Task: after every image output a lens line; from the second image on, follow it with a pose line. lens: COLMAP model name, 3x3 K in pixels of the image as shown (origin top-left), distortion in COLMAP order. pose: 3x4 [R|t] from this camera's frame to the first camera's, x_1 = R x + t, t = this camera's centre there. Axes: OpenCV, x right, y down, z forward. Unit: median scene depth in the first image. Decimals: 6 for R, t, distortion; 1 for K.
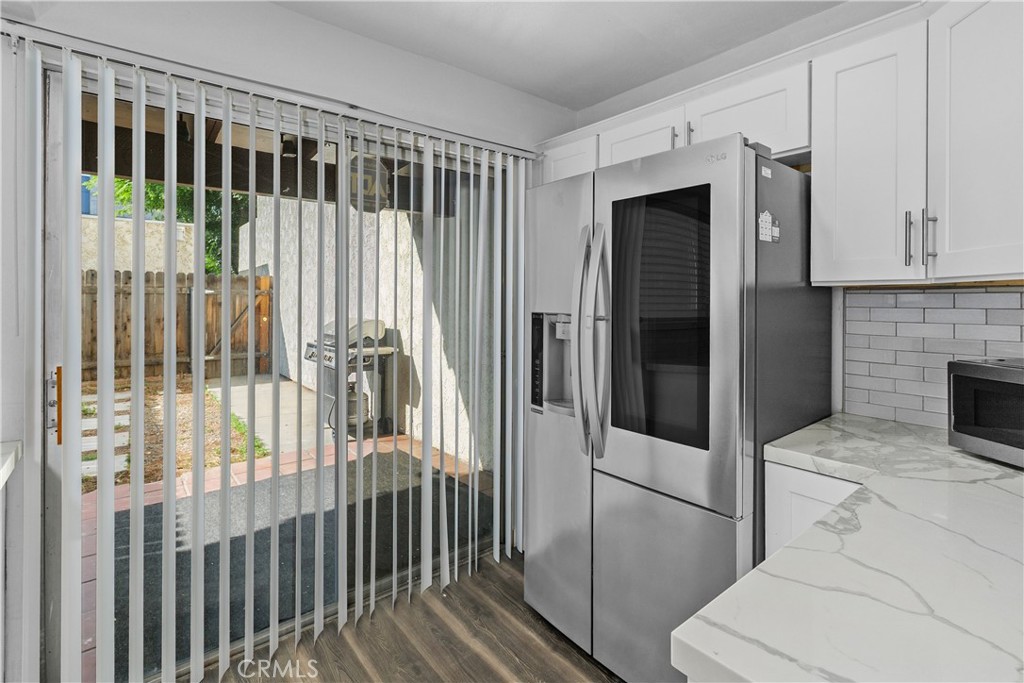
lens RADIAL K [[466.5, 0, 505.9], [0, 466.5, 299.1], [0, 0, 1]] dist [0.006168, -0.003000]
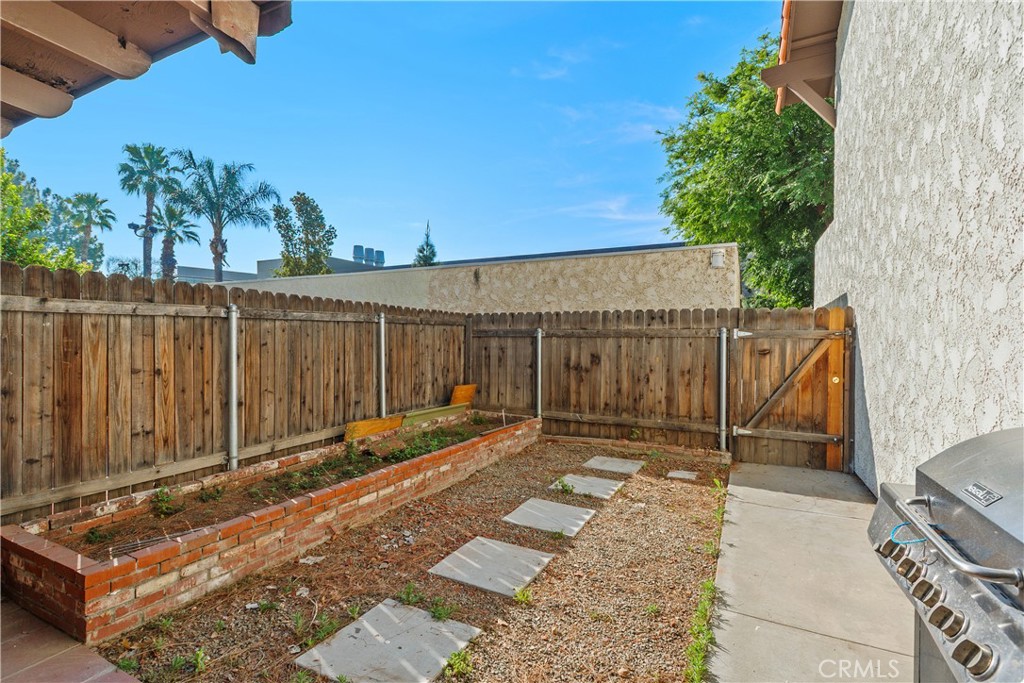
lens RADIAL K [[466.5, 0, 514.4], [0, 466.5, 346.3], [0, 0, 1]] dist [0.006168, -0.003000]
pose [[0.420758, 0.005075, -0.907158, -0.164777], [-0.006432, 0.999976, 0.002610, 0.002399], [0.907150, 0.004737, 0.420781, 0.417060]]
